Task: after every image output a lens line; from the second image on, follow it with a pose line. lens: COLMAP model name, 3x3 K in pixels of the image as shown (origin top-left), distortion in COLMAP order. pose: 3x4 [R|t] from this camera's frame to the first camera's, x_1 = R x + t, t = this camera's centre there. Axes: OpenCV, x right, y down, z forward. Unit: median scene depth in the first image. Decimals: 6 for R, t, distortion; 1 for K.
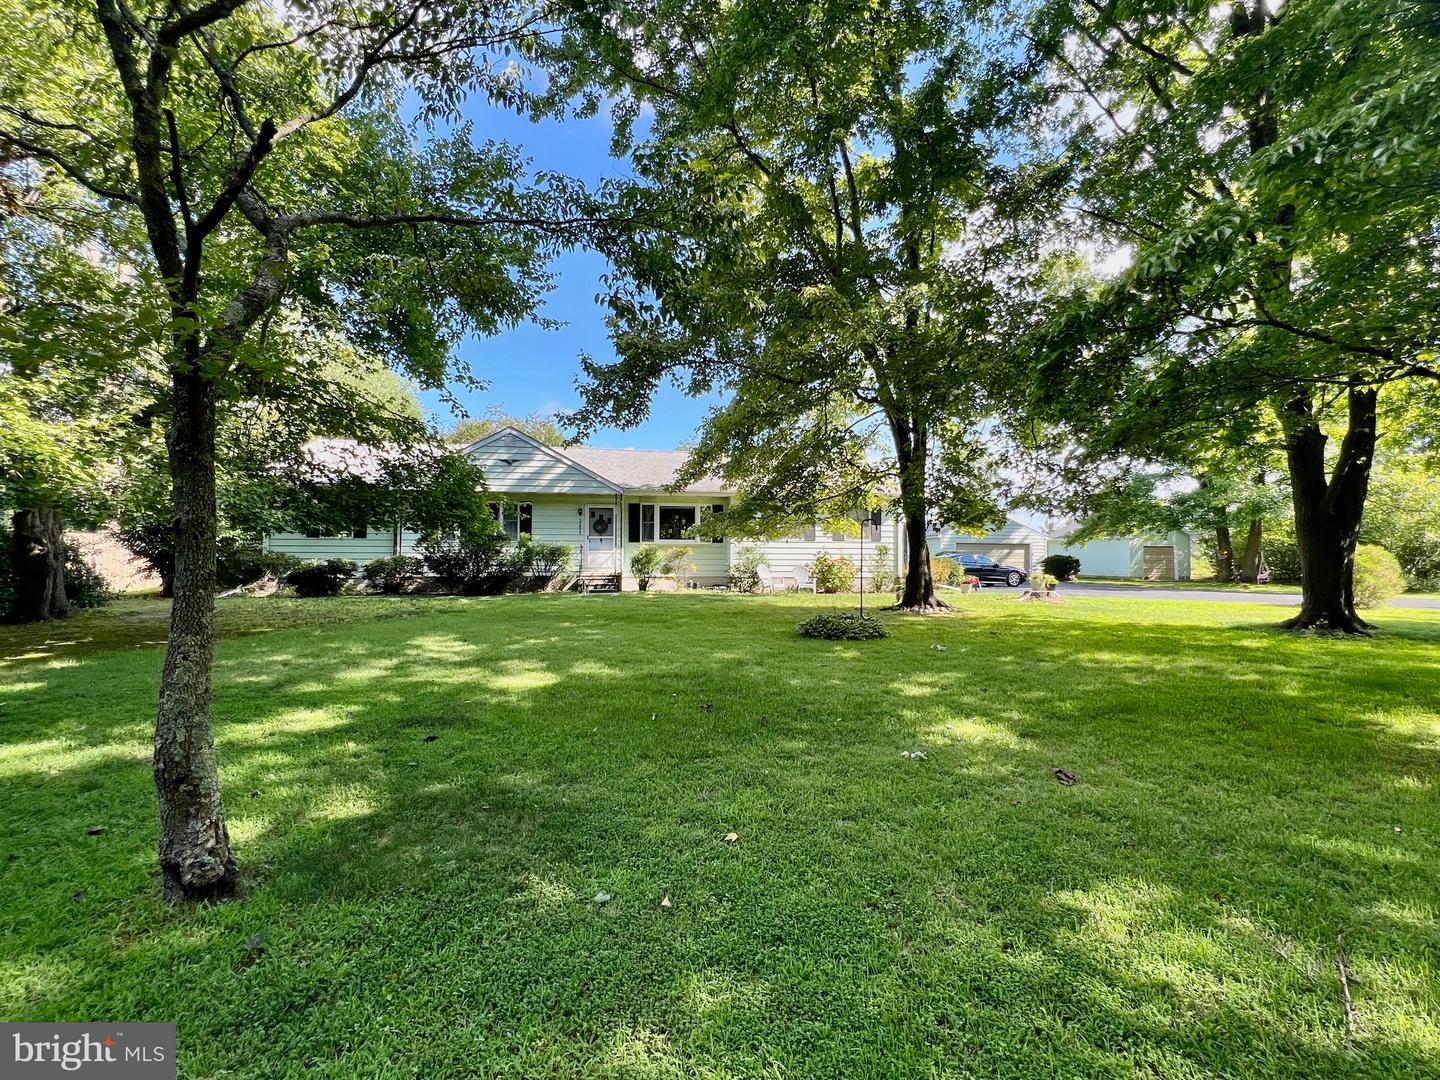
lens RADIAL K [[628.4, 0, 721.8], [0, 628.4, 543.6], [0, 0, 1]] dist [0.000163, -0.000001]
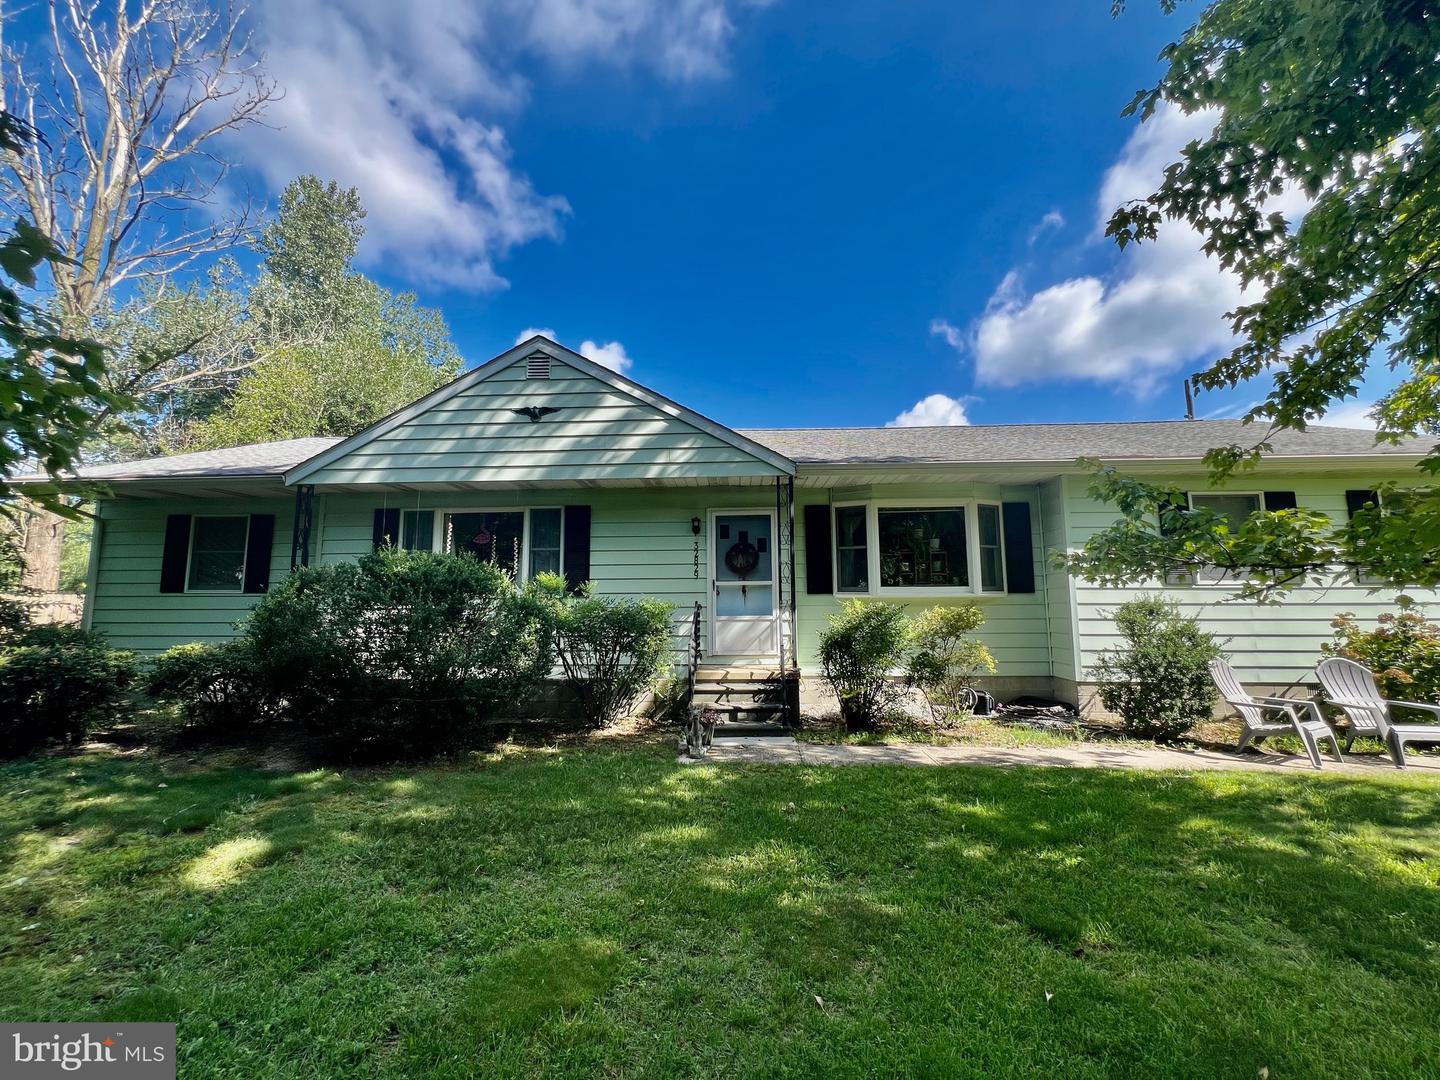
lens RADIAL K [[577.0, 0, 720.4], [0, 577.0, 535.7], [0, 0, 1]] dist [0.000738, -0.000007]
pose [[0.977035, -0.034779, -0.210221, -0.125524], [0.012364, 0.994181, -0.107014, -0.000650], [0.212719, 0.101957, 0.971779, 0.617348]]
